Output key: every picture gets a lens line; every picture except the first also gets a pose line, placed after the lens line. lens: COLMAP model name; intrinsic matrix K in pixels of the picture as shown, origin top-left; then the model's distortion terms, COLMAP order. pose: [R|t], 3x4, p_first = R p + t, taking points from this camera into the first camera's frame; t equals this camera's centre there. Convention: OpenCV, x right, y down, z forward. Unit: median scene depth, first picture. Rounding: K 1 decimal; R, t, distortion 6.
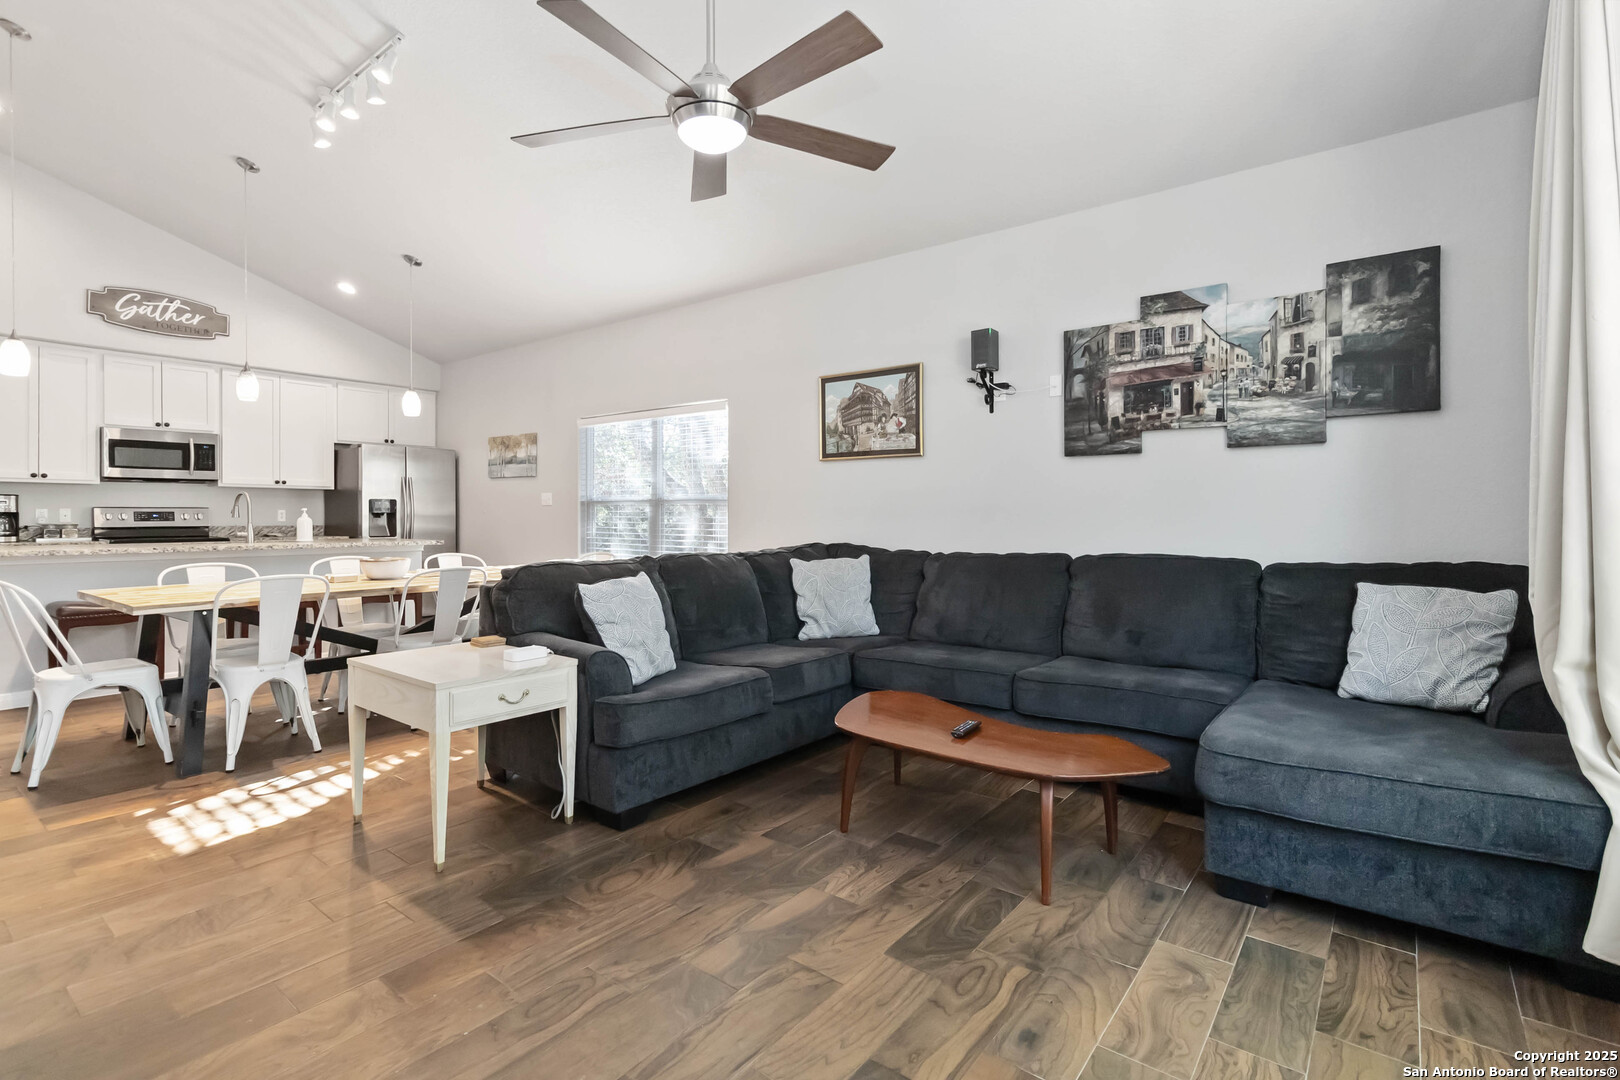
lens RADIAL K [[761.8, 0, 813.9], [0, 761.8, 531.3], [0, 0, 1]] dist [-0.000721, -0.000012]
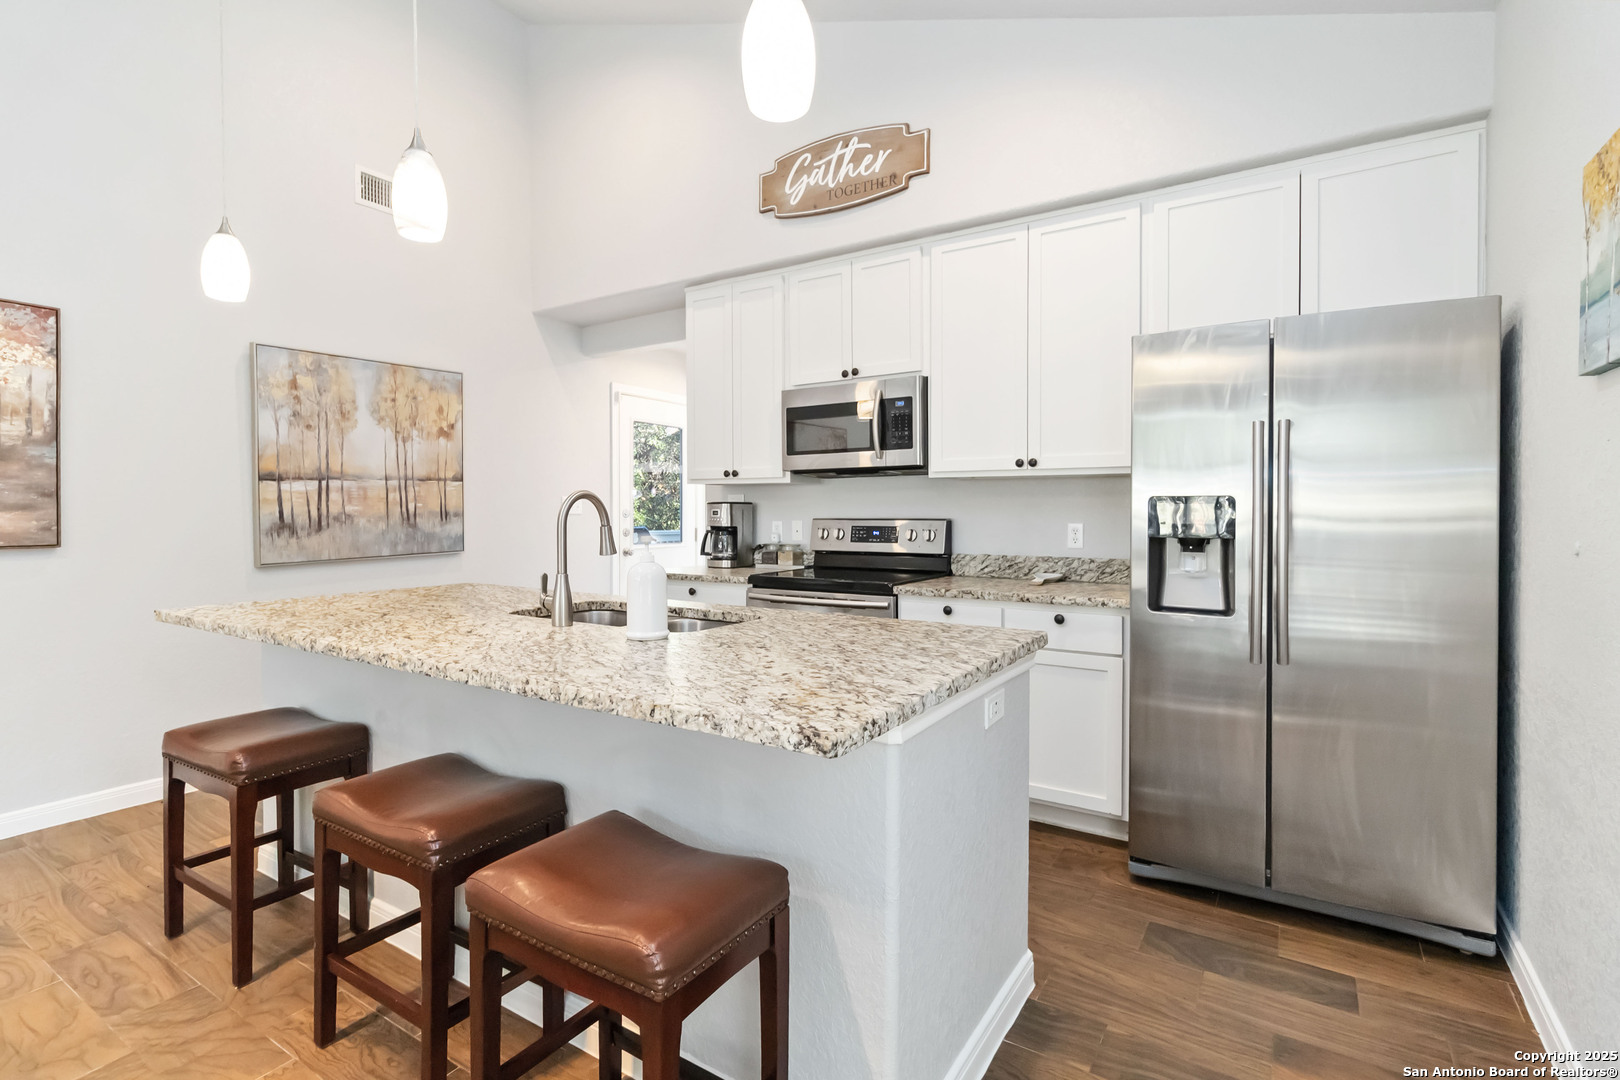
lens RADIAL K [[761.8, 0, 816.3], [0, 761.8, 527.1], [0, 0, 1]] dist [-0.000721, -0.000012]
pose [[0.100052, 0.017355, -0.994831, -0.381982], [-0.021973, 0.999643, 0.015229, -0.044134], [0.994740, 0.020336, 0.100398, 1.198101]]
